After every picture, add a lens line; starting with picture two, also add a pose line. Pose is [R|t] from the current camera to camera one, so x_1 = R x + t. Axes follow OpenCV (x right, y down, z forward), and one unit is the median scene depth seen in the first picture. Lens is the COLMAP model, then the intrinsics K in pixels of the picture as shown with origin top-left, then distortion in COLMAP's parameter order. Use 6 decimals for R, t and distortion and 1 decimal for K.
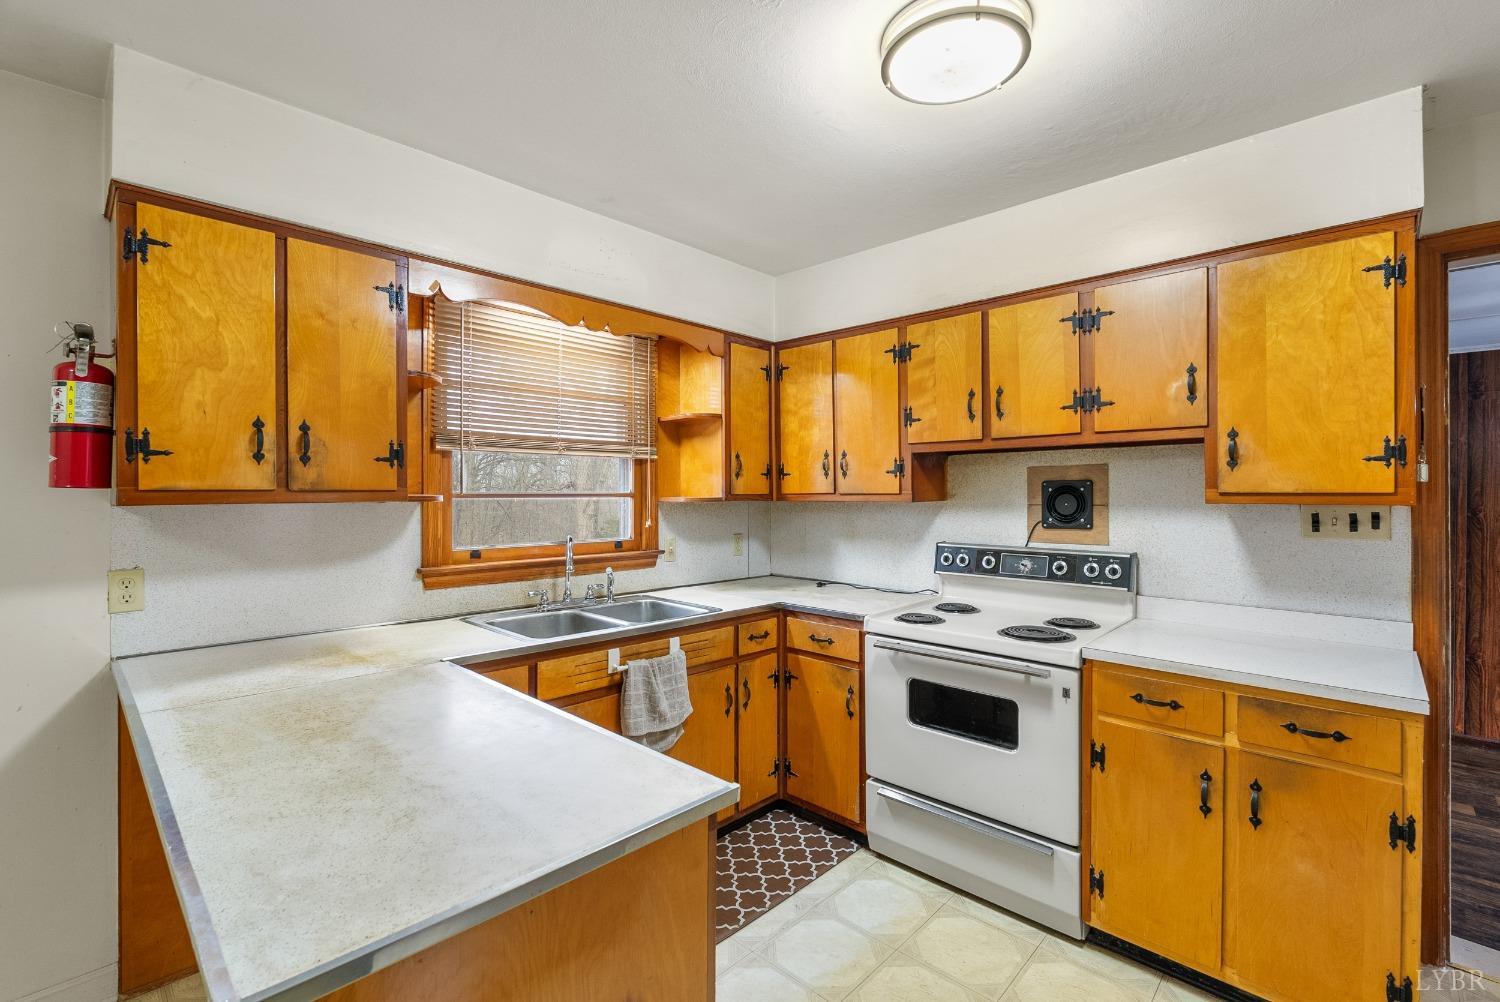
lens RADIAL K [[664.8, 0, 750.2], [0, 664.8, 490.0], [0, 0, 1]] dist [-0.003781, 0.000165]
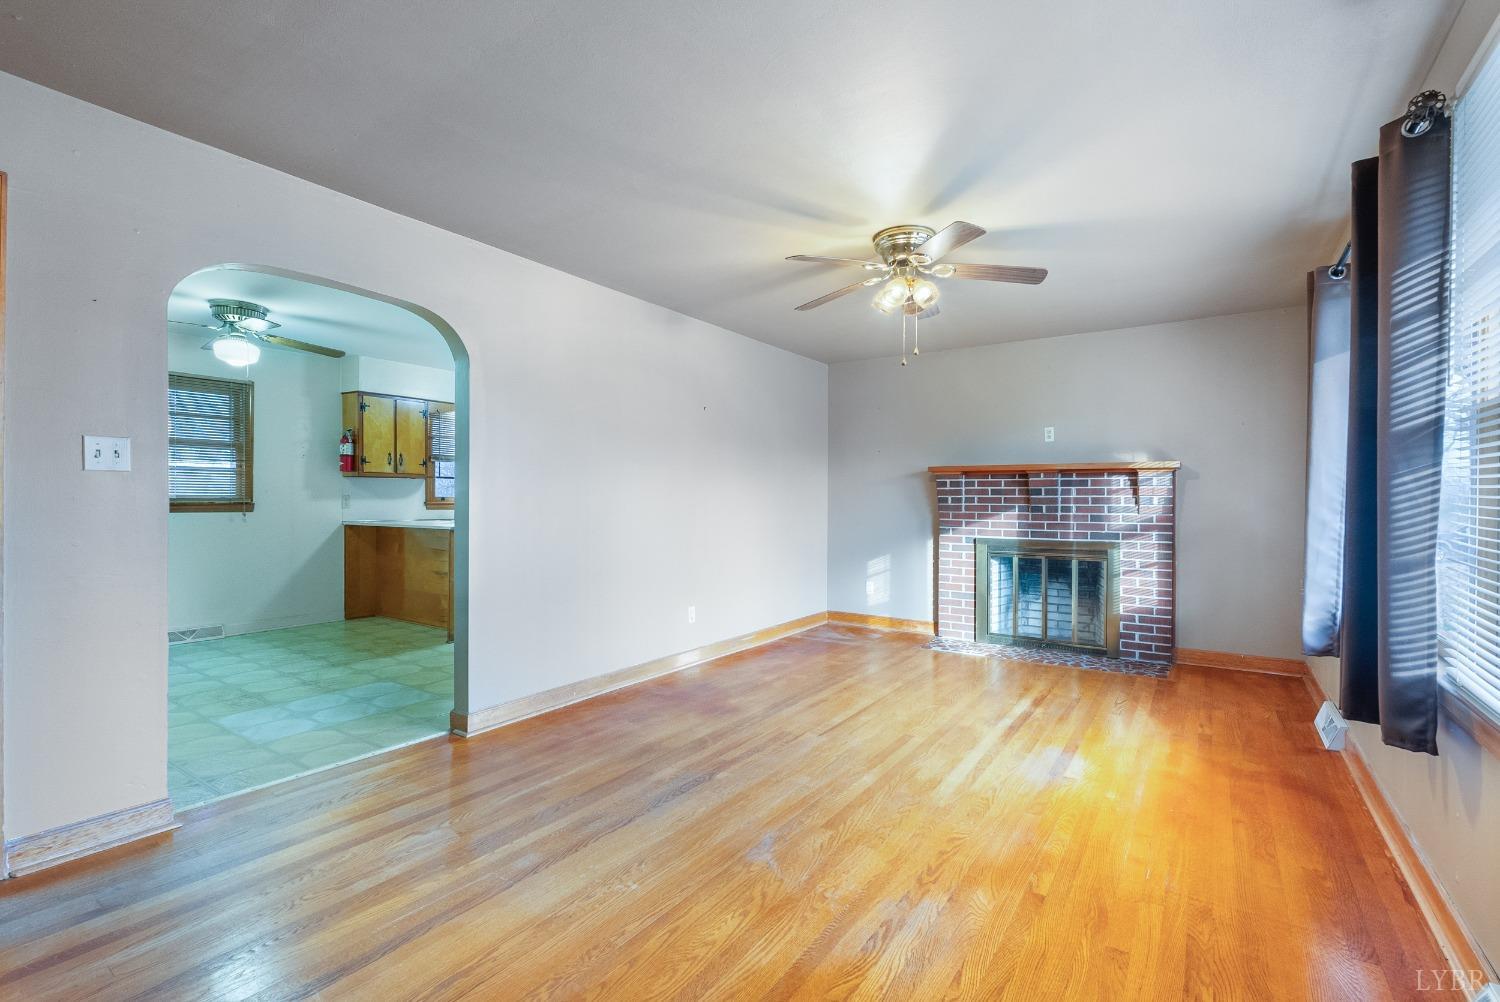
lens RADIAL K [[664.8, 0, 748.7], [0, 664.8, 504.7], [0, 0, 1]] dist [-0.003781, 0.000165]
pose [[0.985831, 0.003007, 0.167717, 0.411798], [-0.004931, 0.999927, 0.011058, 0.090050], [-0.167672, -0.011728, 0.985773, -2.097556]]
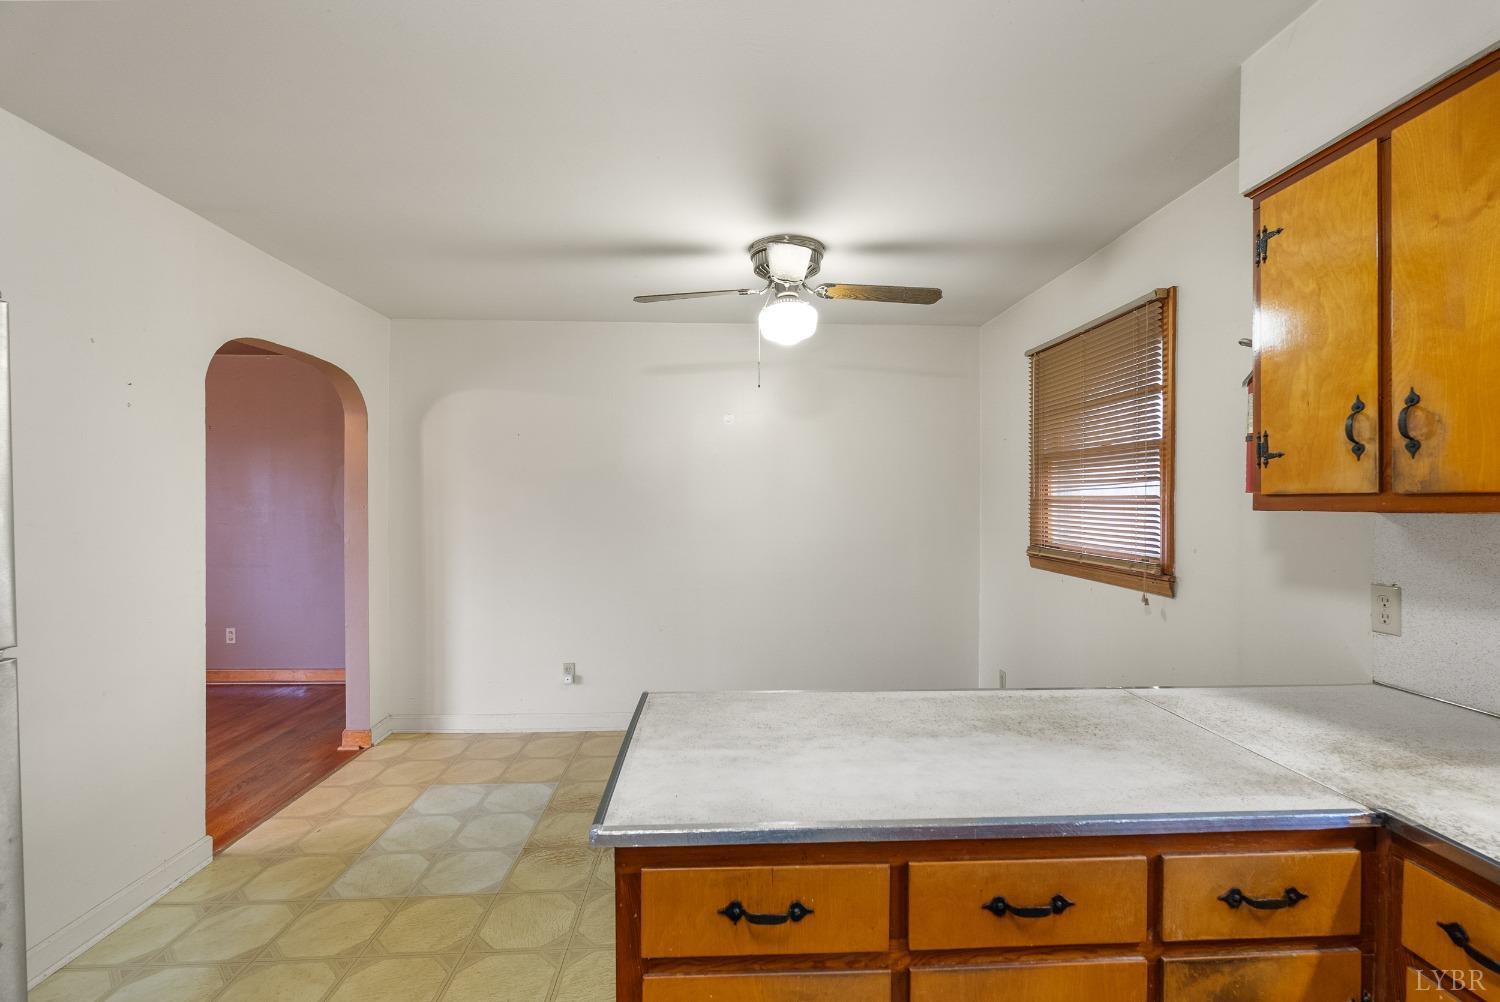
lens RADIAL K [[664.8, 0, 756.9], [0, 664.8, 499.7], [0, 0, 1]] dist [-0.003781, 0.000165]
pose [[-0.685070, 0.001141, -0.728476, 0.204365], [0.001727, 0.999999, -0.000058, 0.004034], [0.728475, -0.001298, -0.685071, 0.760252]]
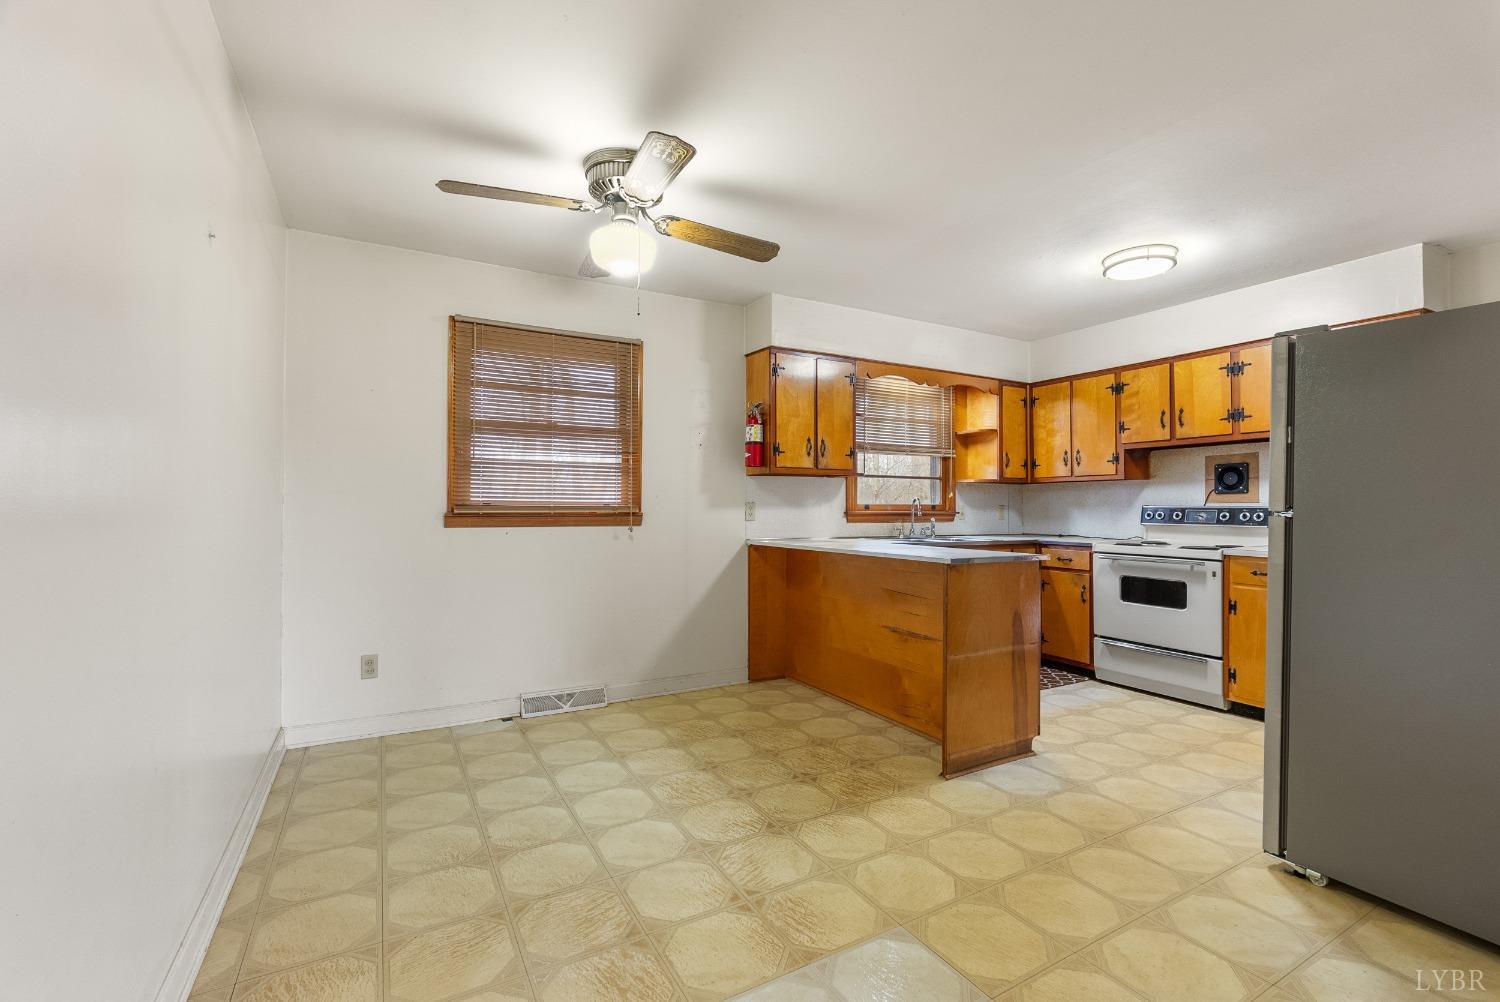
lens RADIAL K [[664.8, 0, 750.4], [0, 664.8, 501.7], [0, 0, 1]] dist [-0.003781, 0.000165]
pose [[0.956345, 0.000359, -0.292238, -0.187672], [-0.002145, 0.999981, -0.005793, 0.099507], [0.292231, 0.006167, 0.956328, -0.978191]]
